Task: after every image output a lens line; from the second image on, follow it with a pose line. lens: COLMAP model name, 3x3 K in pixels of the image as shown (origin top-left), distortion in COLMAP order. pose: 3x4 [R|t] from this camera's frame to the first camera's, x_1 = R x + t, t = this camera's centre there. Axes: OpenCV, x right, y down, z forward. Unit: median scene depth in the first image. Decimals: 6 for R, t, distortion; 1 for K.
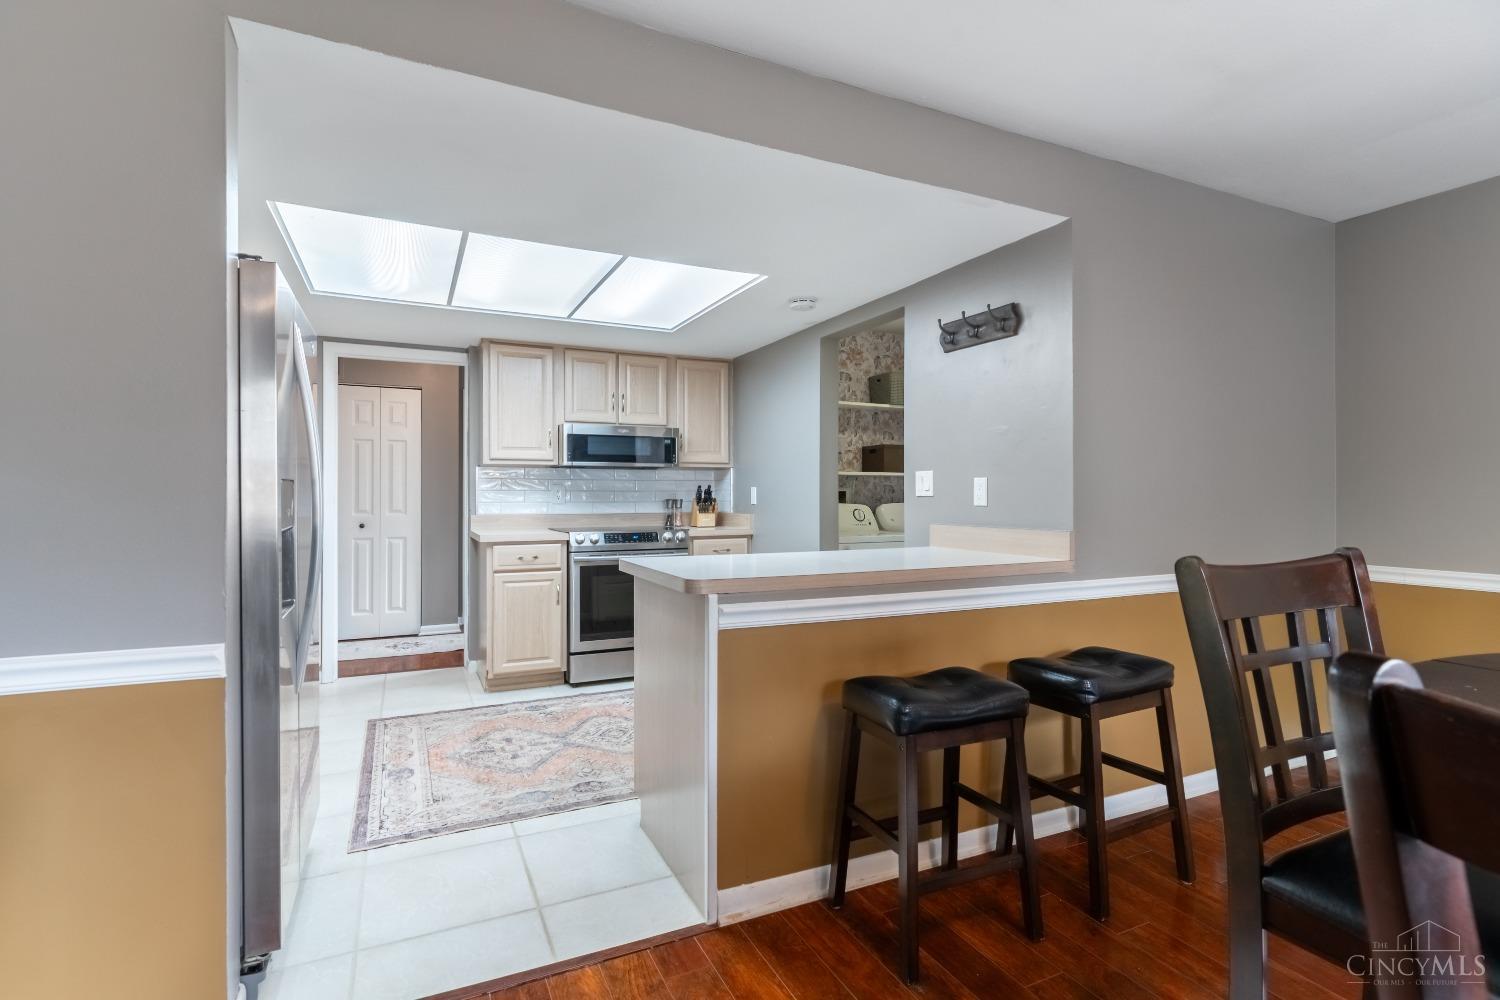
lens RADIAL K [[740.1, 0, 751.1], [0, 740.1, 495.9], [0, 0, 1]] dist [0.011424, -0.000044]
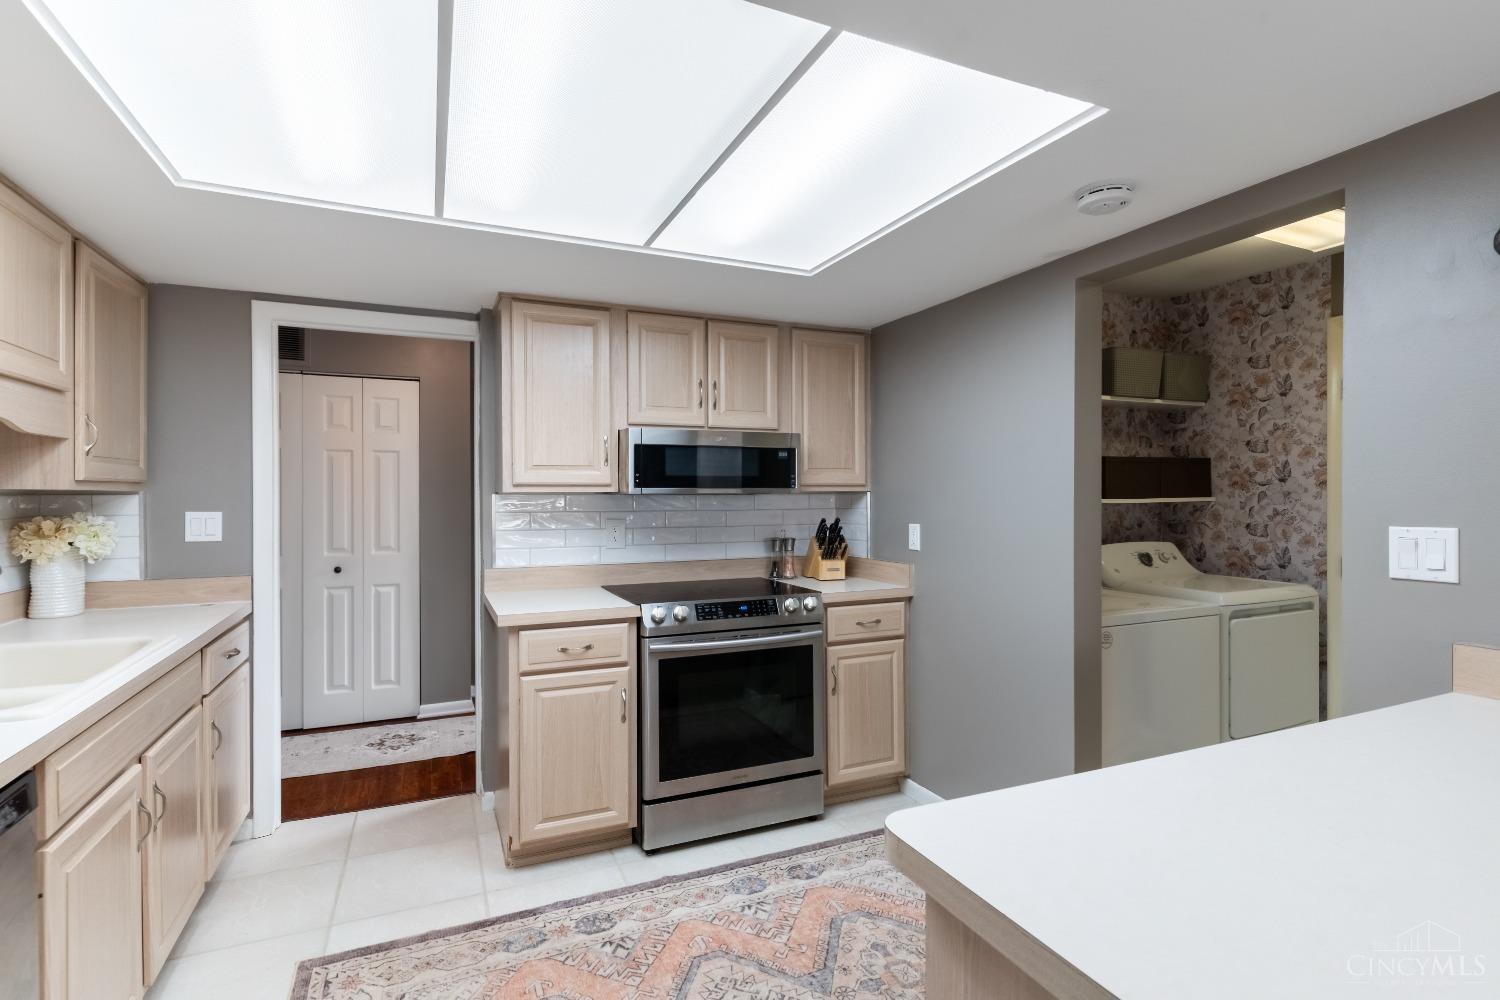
lens RADIAL K [[740.1, 0, 751.5], [0, 740.1, 499.4], [0, 0, 1]] dist [0.011424, -0.000044]
pose [[0.999639, -0.003052, -0.026702, -0.129157], [0.003228, 0.999973, 0.006549, -0.039836], [0.026681, -0.006632, 0.999622, 0.364564]]
